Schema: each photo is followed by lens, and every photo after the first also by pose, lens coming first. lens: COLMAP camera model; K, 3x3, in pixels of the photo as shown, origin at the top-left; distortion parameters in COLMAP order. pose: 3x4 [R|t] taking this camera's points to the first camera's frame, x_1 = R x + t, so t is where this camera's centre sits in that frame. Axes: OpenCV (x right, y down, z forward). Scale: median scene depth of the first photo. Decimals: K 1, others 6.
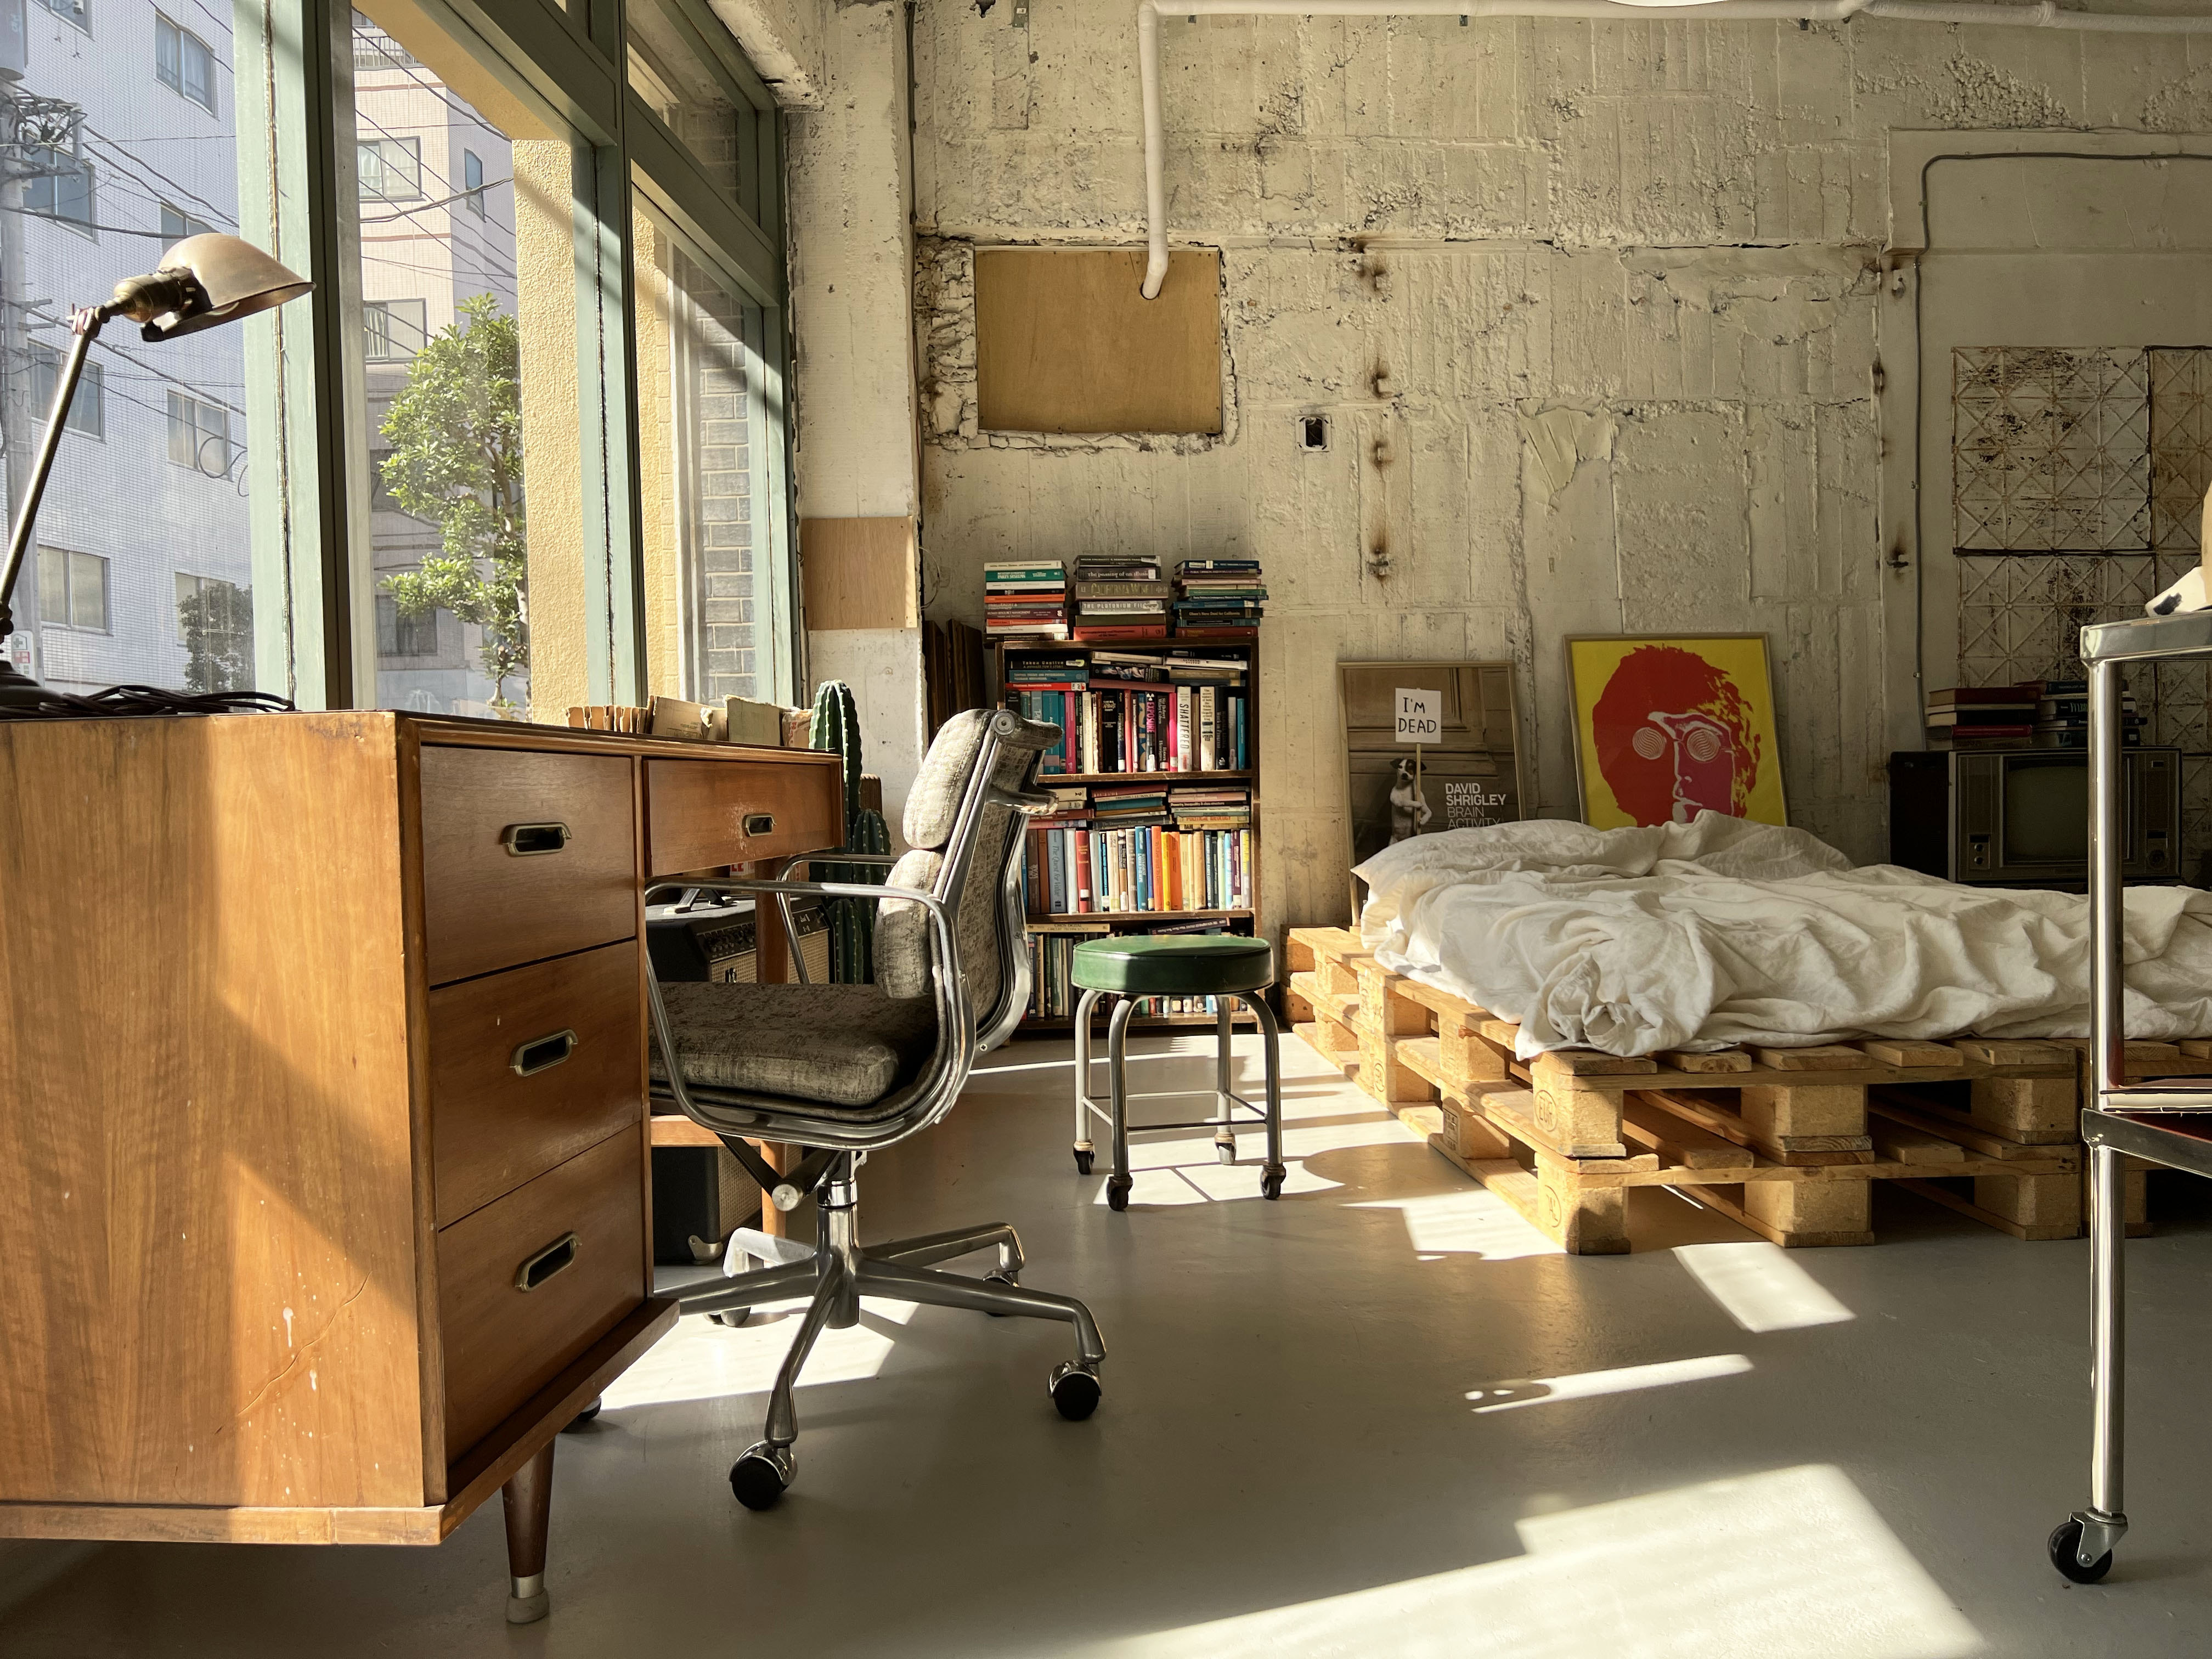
lens RADIAL K [[1647.3, 0, 1106.0], [0, 1647.3, 829.5], [0, 0, 1]] dist [0.039608, -0.074239]
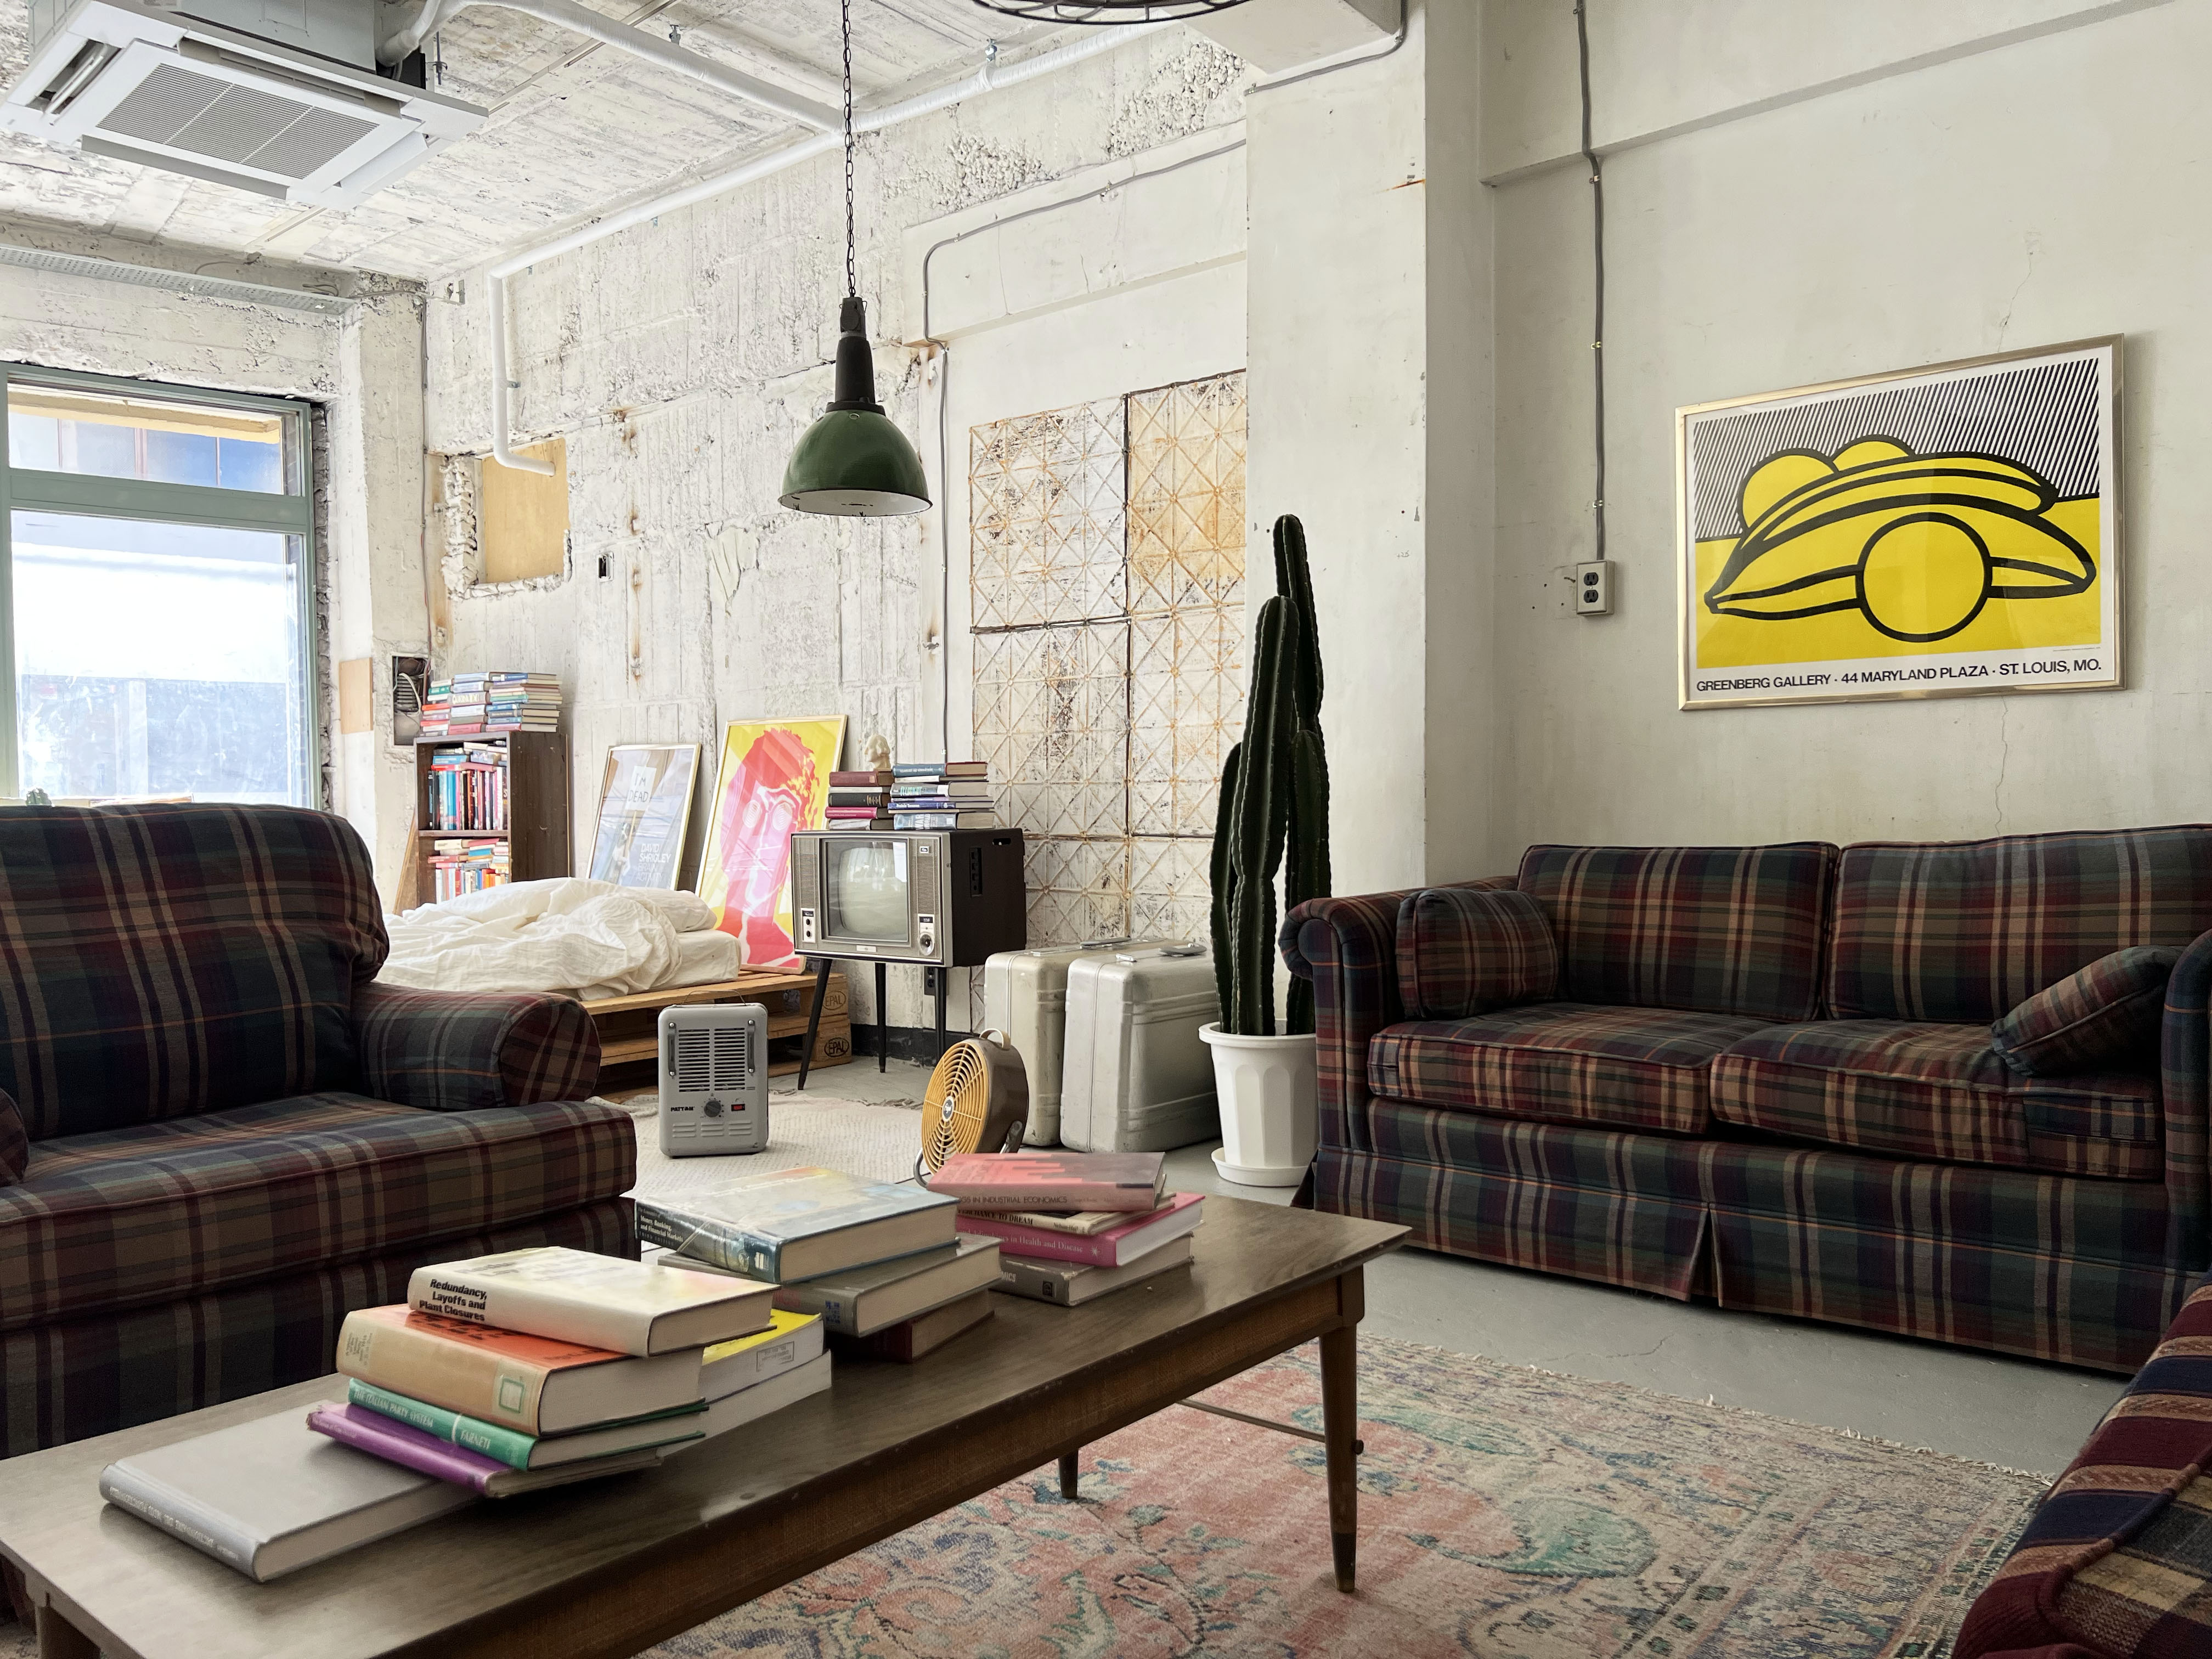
lens RADIAL K [[1647.3, 0, 1106.0], [0, 1647.3, 829.5], [0, 0, 1]] dist [0.039608, -0.074239]
pose [[0.733588, 0.027976, -0.679018, 1.295015], [-0.011788, 0.999526, 0.028446, -0.077243], [0.679492, -0.012864, 0.733570, 0.319104]]
